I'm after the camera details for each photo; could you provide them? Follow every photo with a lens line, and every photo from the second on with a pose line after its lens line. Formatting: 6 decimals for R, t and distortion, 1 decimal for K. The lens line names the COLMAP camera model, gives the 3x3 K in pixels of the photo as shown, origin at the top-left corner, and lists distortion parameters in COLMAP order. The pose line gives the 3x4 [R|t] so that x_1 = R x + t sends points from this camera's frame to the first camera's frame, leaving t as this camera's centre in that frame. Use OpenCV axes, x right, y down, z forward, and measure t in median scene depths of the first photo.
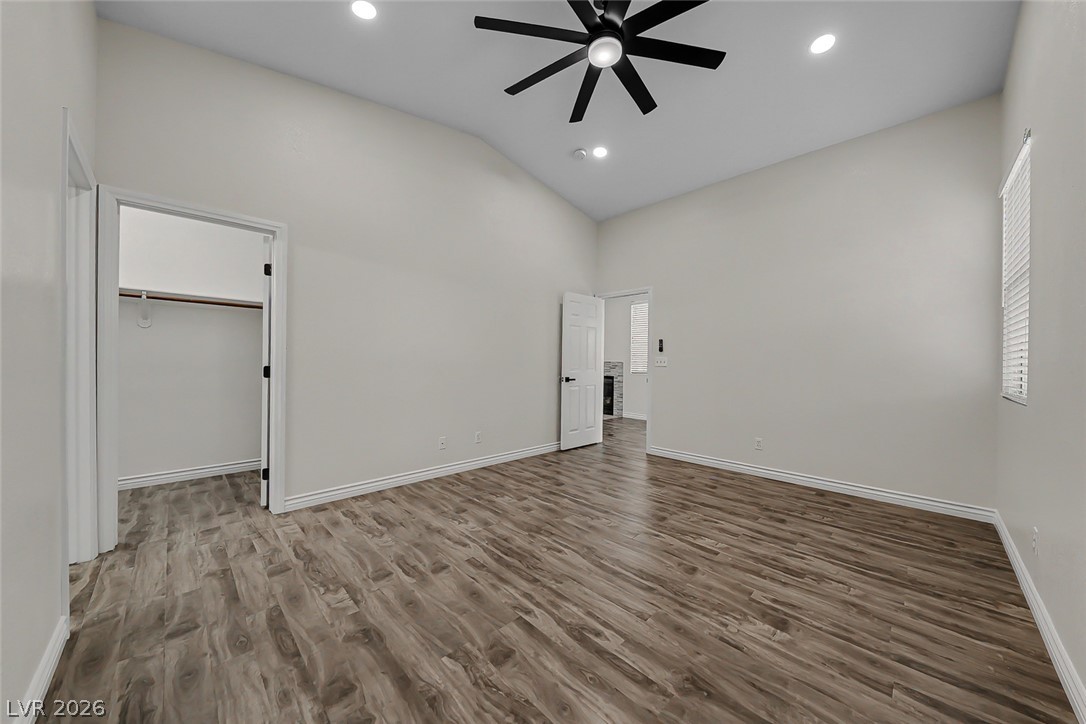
lens RADIAL K [[372.1, 0, 540.4], [0, 372.1, 362.1], [0, 0, 1]] dist [0.016347, -0.007573]
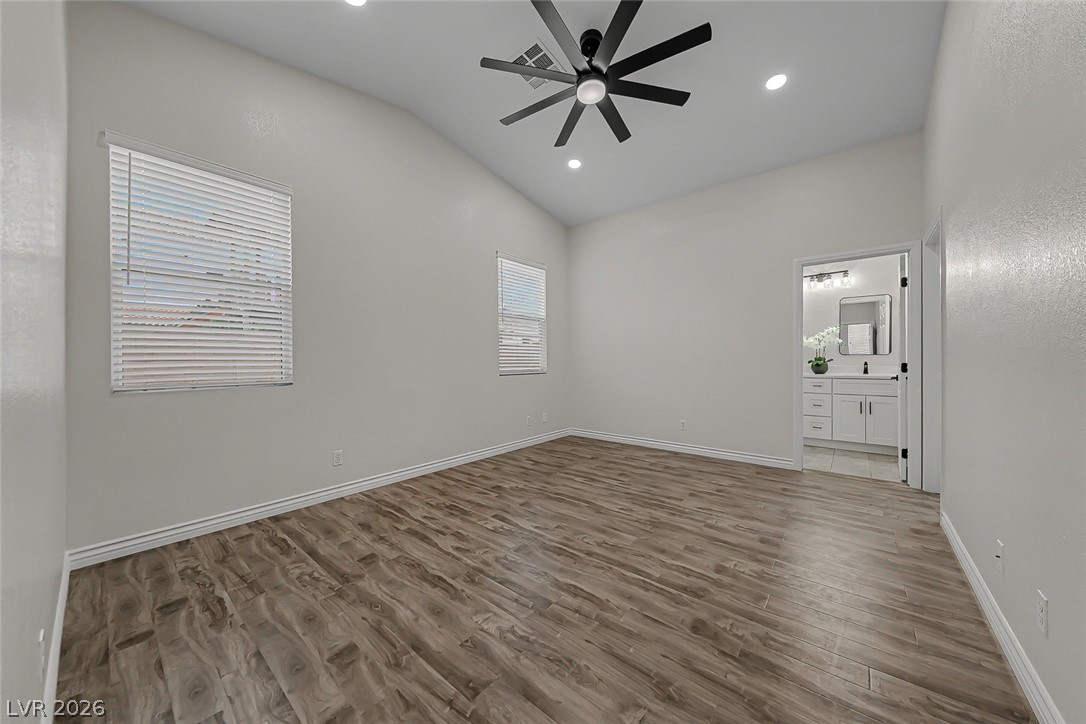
lens RADIAL K [[372.1, 0, 540.4], [0, 372.1, 362.1], [0, 0, 1]] dist [0.016347, -0.007573]
pose [[-0.995066, -0.007791, -0.098911, 0.433739], [-0.008333, 0.999952, 0.005071, 0.014292], [0.098867, 0.005870, -0.995083, 2.136285]]
